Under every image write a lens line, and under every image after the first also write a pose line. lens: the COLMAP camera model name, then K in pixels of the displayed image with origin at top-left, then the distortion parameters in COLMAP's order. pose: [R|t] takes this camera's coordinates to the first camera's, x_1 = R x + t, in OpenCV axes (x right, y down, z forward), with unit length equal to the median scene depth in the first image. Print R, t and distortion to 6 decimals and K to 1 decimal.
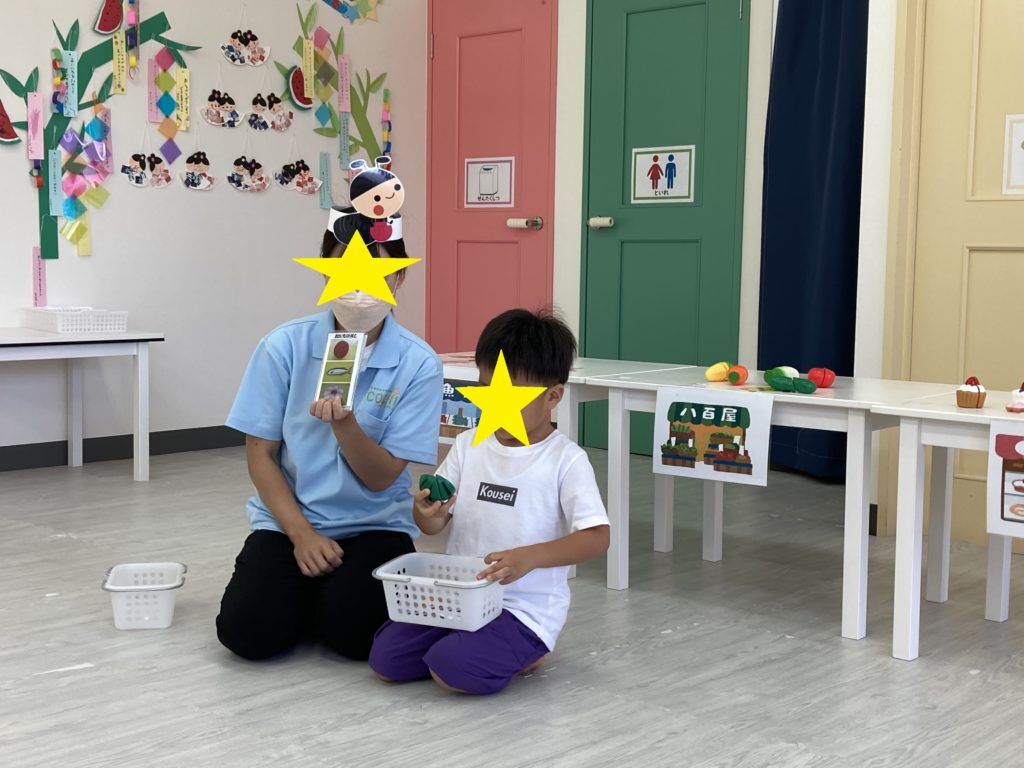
lens RADIAL K [[1395.9, 0, 512.0], [0, 1395.9, 384.0], [0, 0, 1]] dist [0.006382, 0.001015]
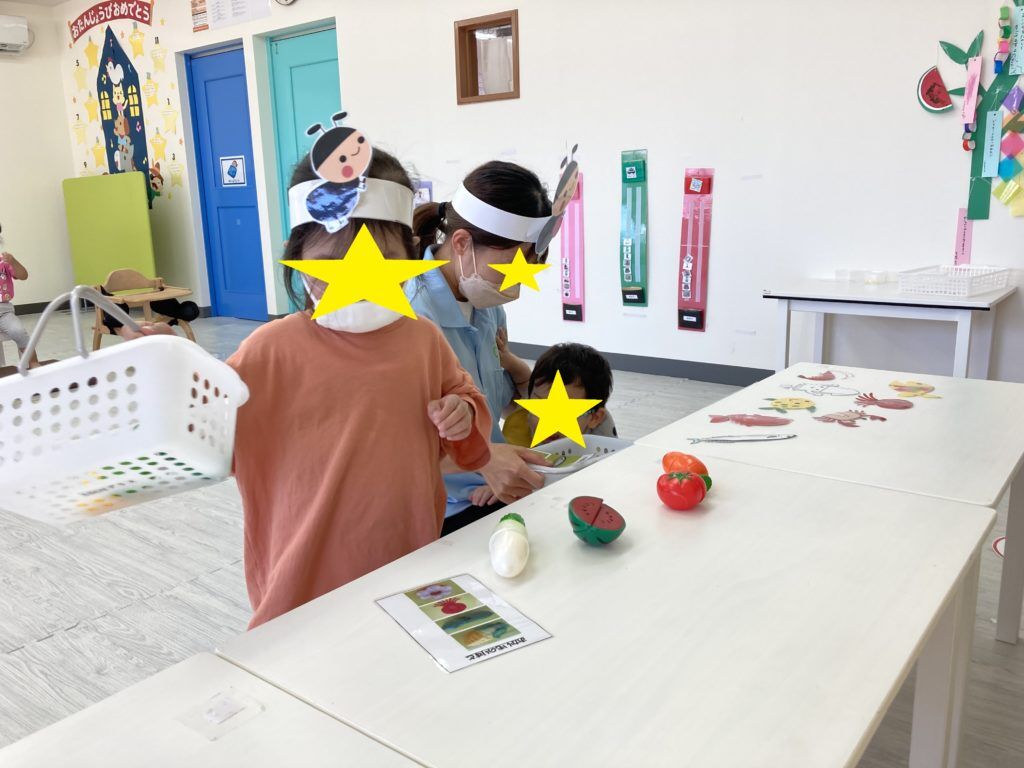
lens RADIAL K [[841.0, 0, 512.0], [0, 841.0, 384.0], [0, 0, 1]] dist [0.001687, 0.018533]
pose [[0.088149, 0.206206, -0.974530, 0.285869], [-0.064864, 0.977450, 0.200957, -0.074106], [0.993993, 0.045498, 0.099536, 0.598339]]
